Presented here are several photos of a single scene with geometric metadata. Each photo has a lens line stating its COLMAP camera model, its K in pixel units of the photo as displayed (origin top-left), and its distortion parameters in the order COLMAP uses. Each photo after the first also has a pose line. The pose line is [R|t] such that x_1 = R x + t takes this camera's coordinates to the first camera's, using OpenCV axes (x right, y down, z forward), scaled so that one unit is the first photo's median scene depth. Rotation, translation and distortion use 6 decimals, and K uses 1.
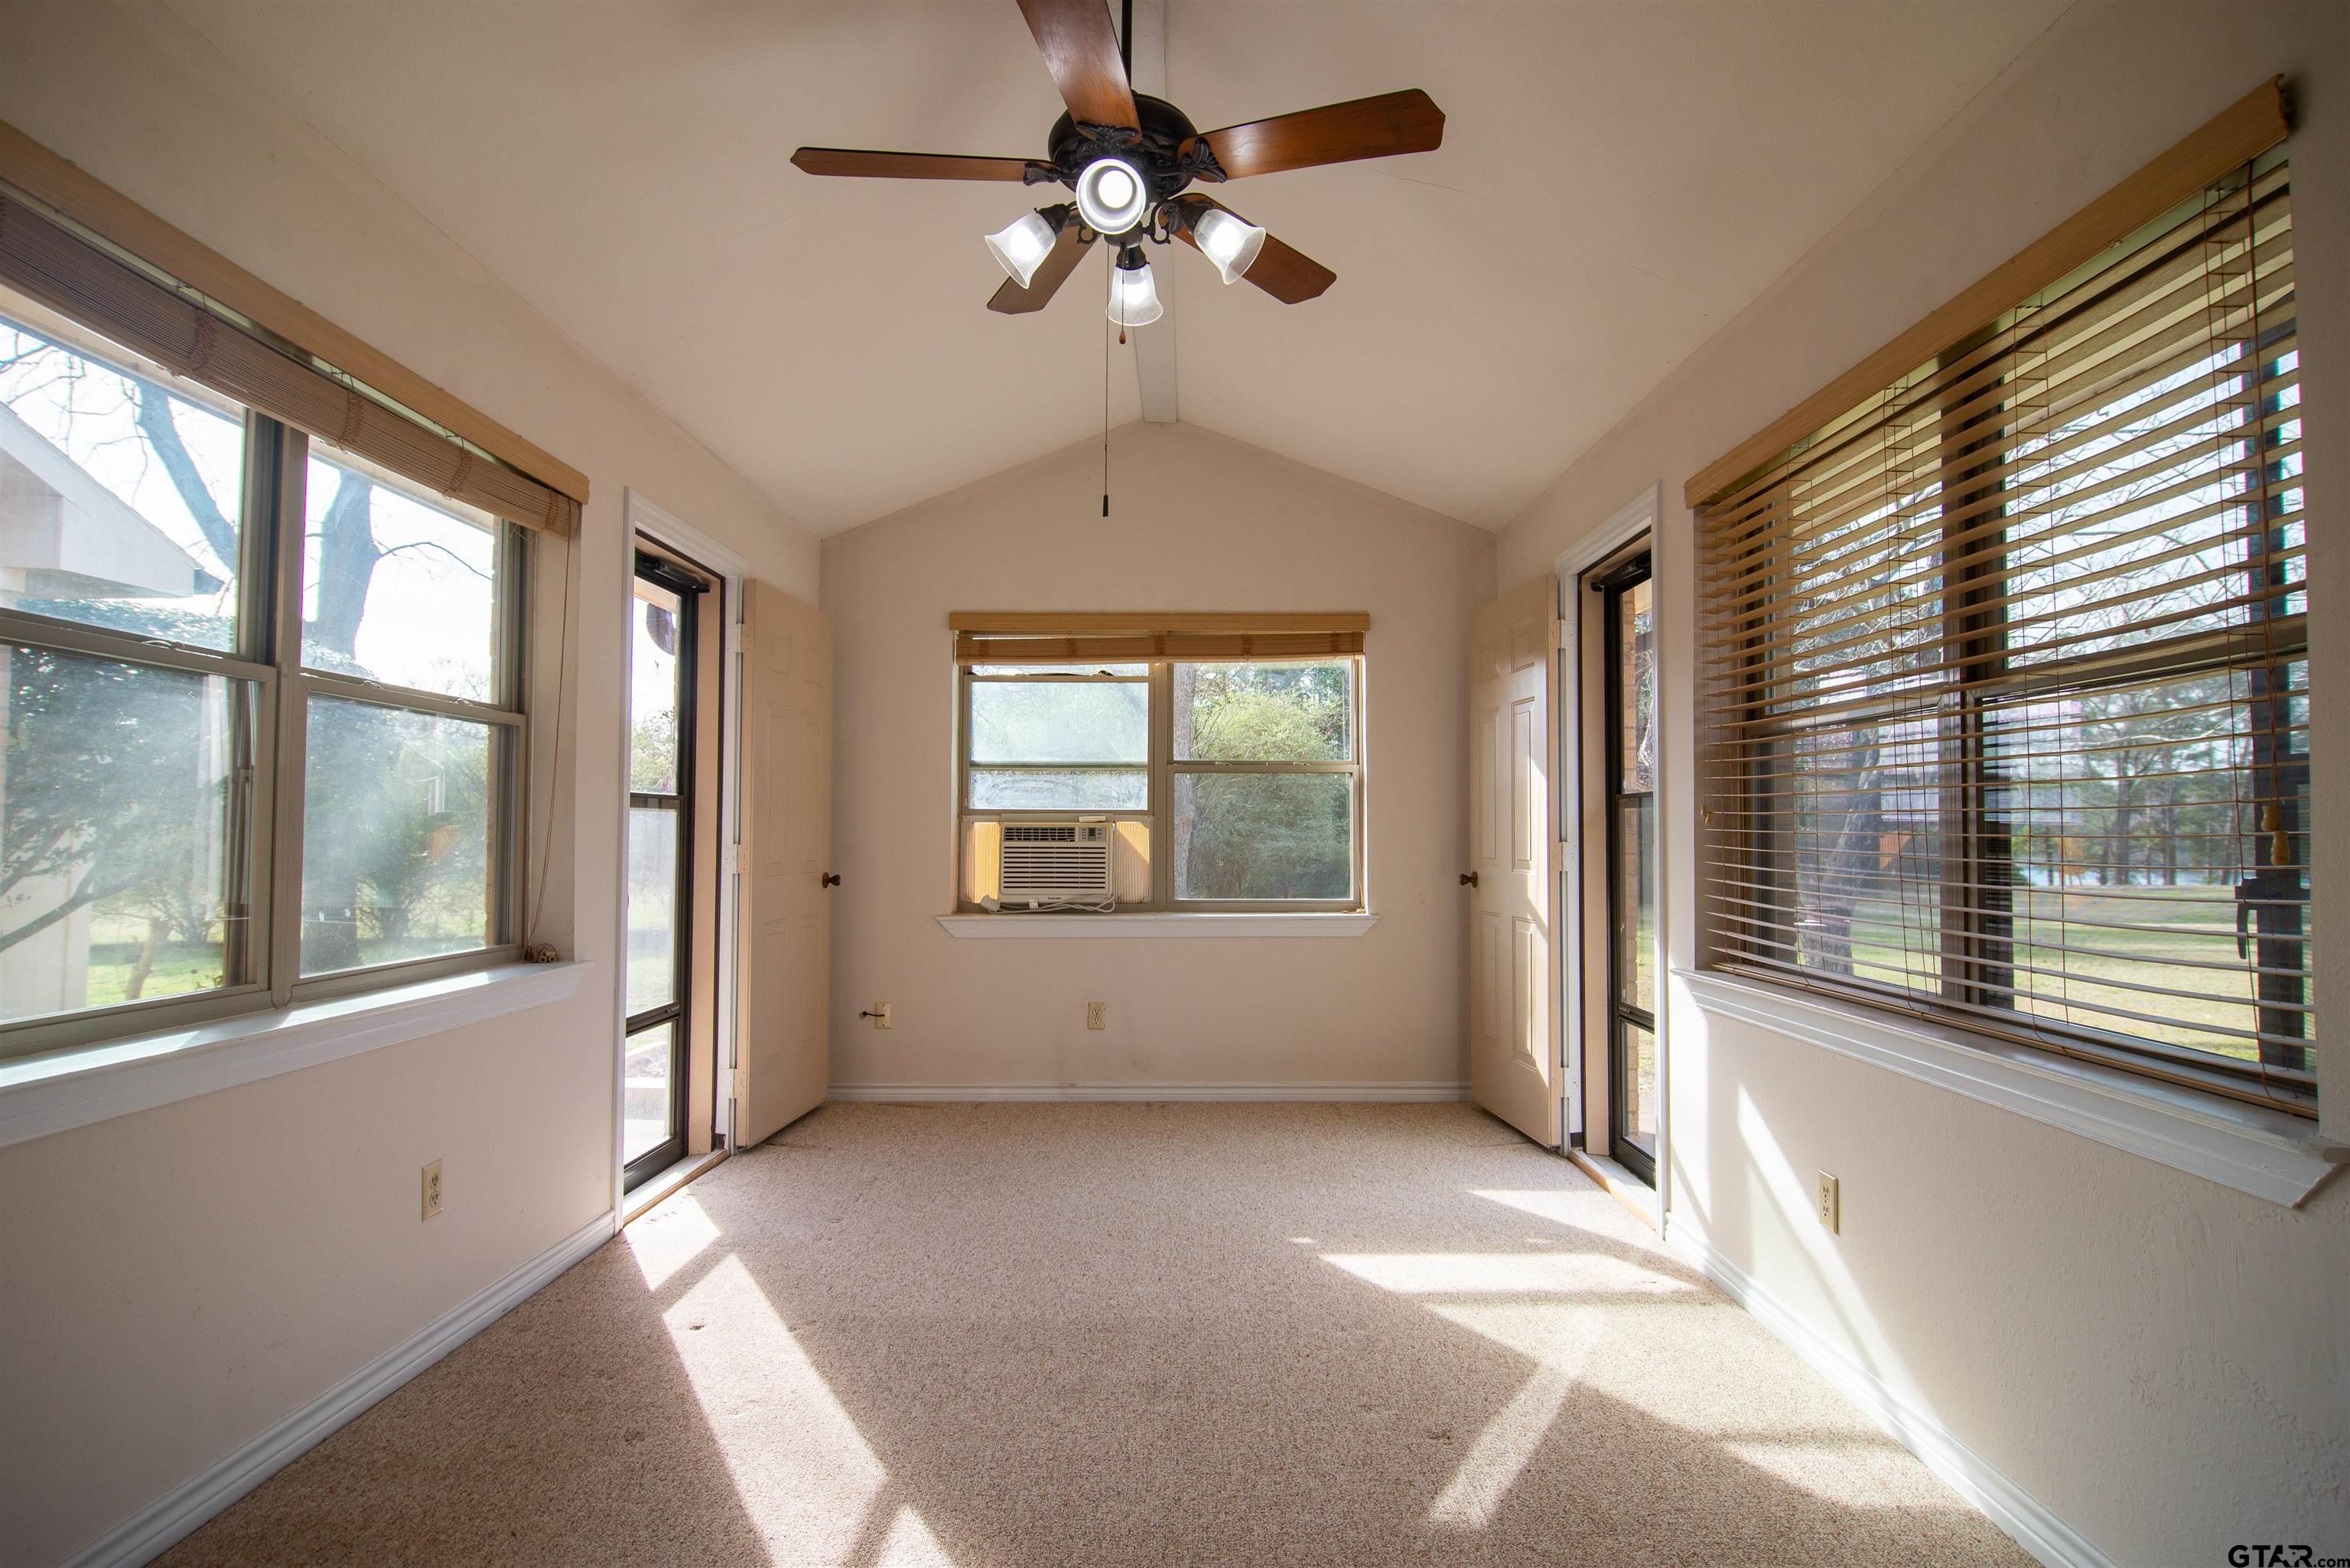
lens RADIAL K [[1281.6, 0, 1185.1], [0, 1281.6, 778.1], [0, 0, 1]] dist [-0.016393, -0.000002]
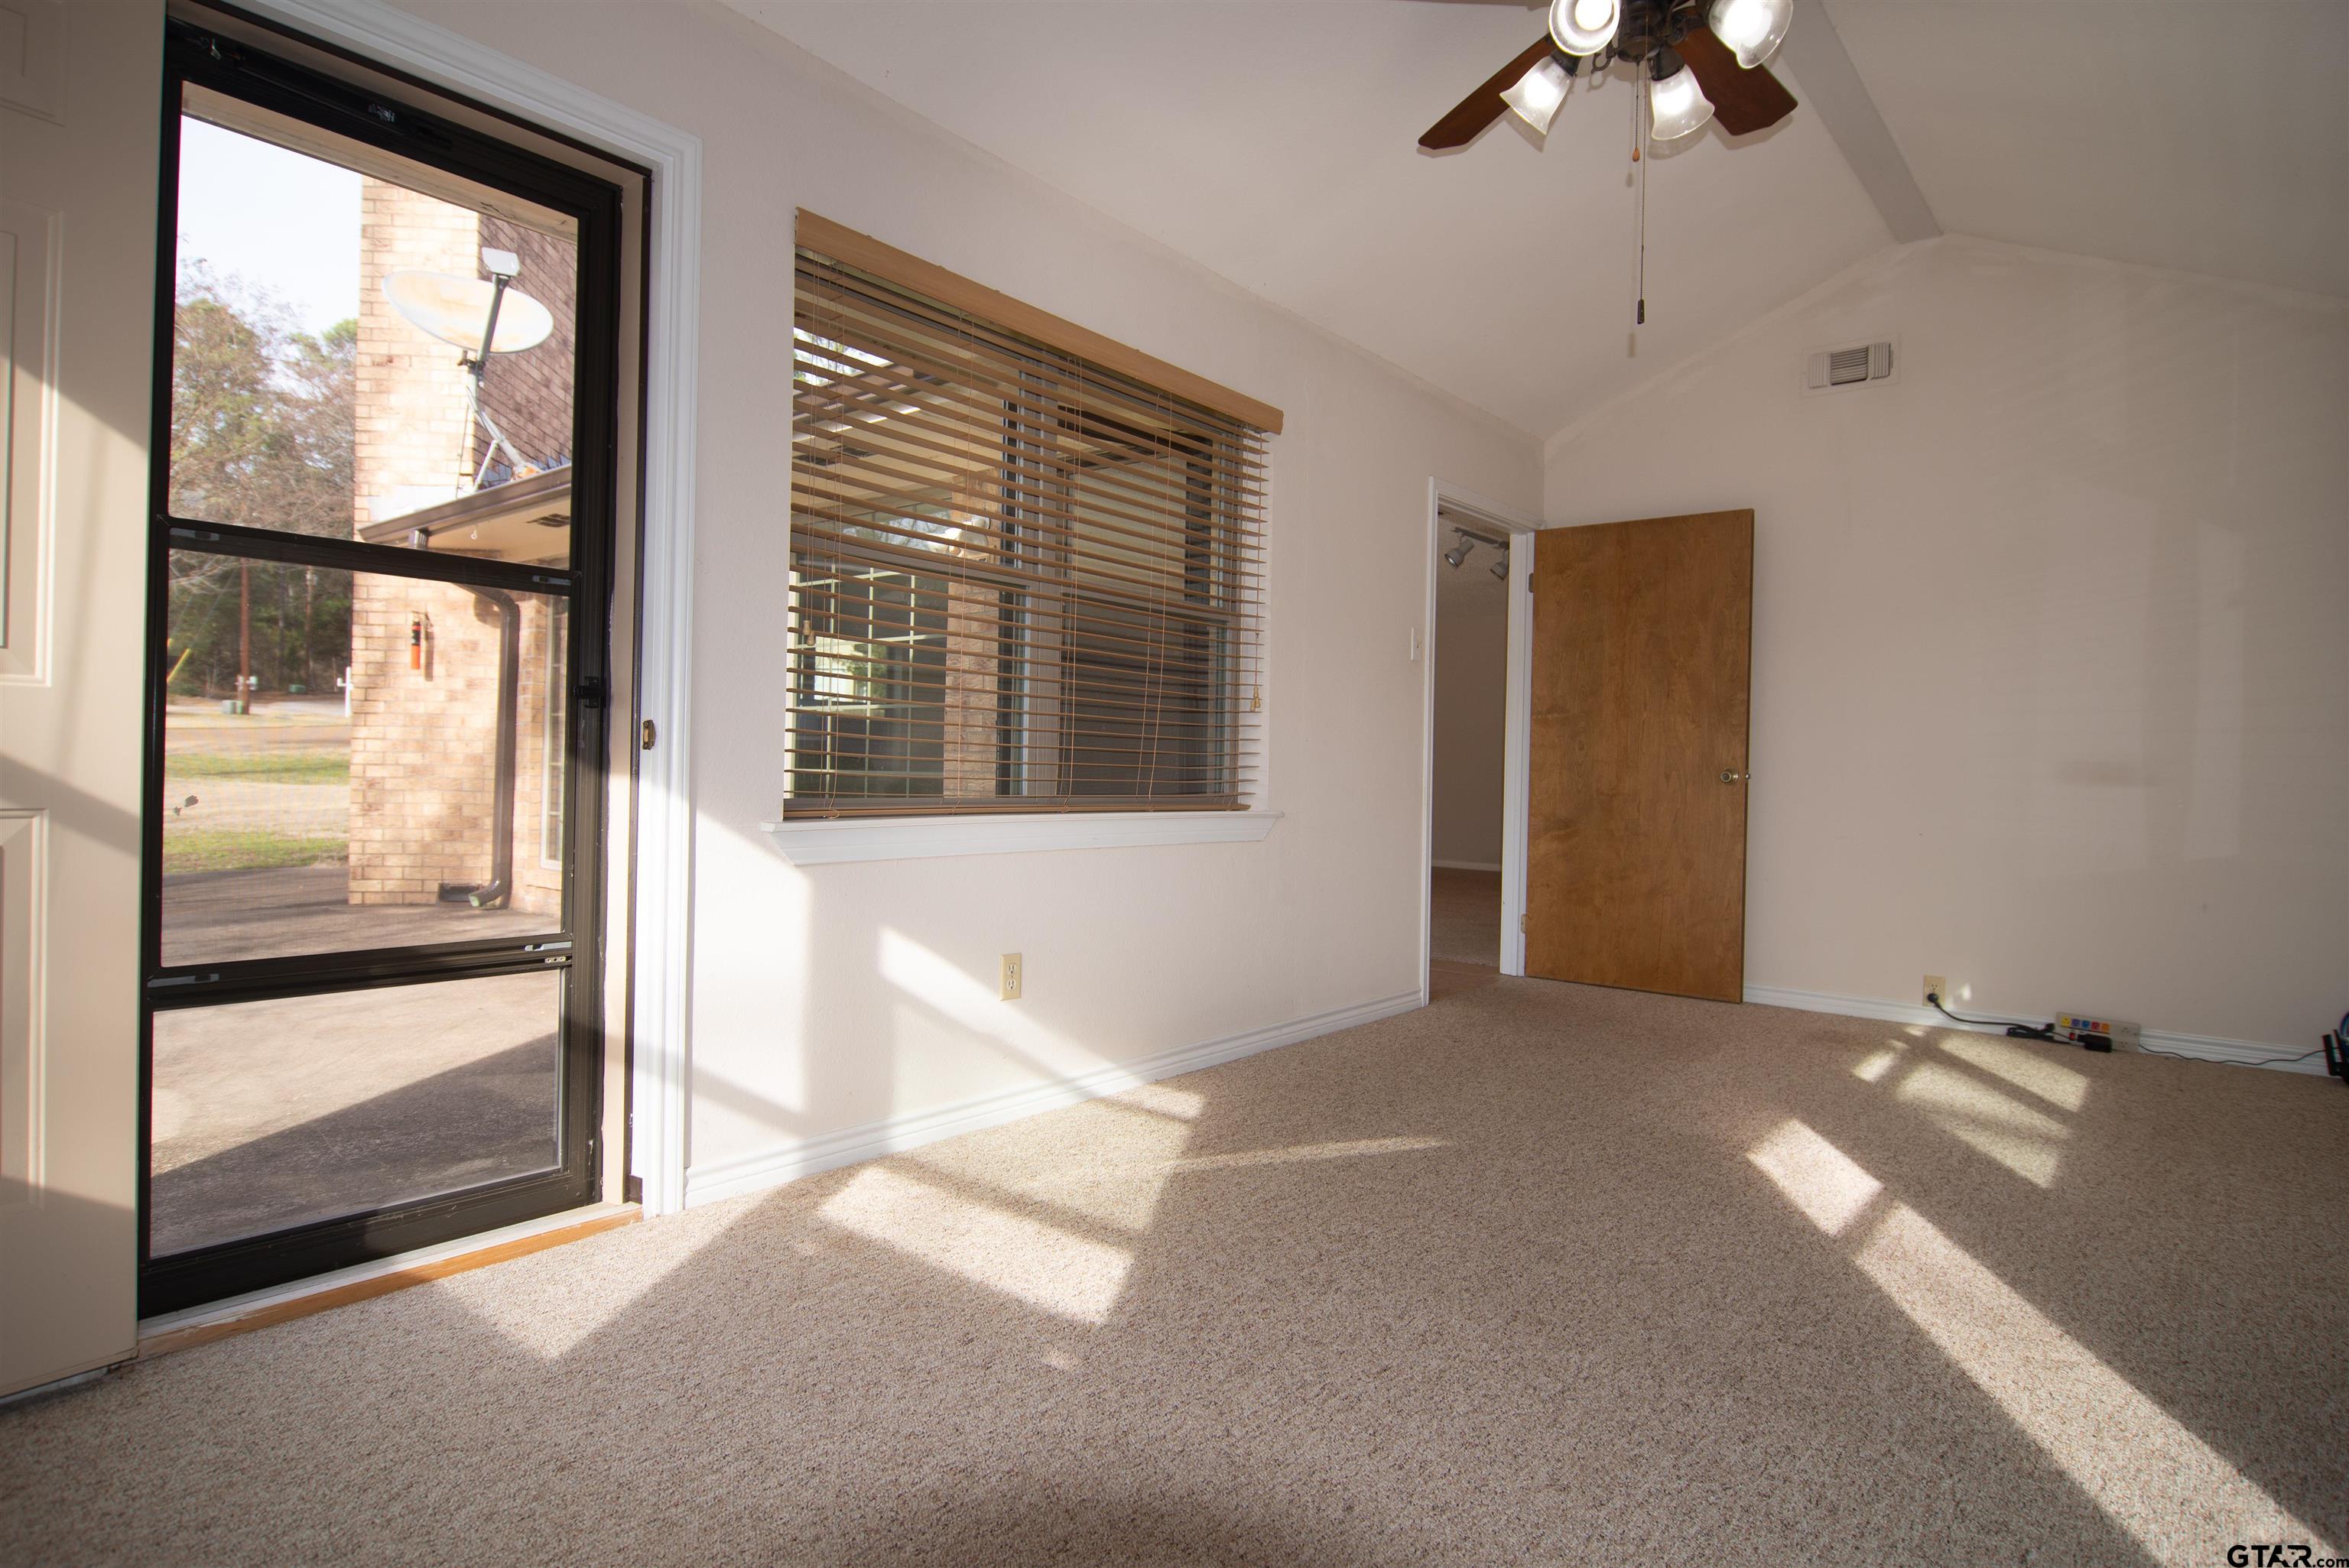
lens RADIAL K [[1281.0, 0, 1184.6], [0, 1281.0, 778.1], [0, 0, 1]] dist [-0.016393, -0.000002]
pose [[-0.787435, -0.023734, 0.615941, -0.329678], [-0.047336, 0.998636, -0.022036, 0.144202], [-0.614578, -0.046508, -0.787484, 1.653982]]
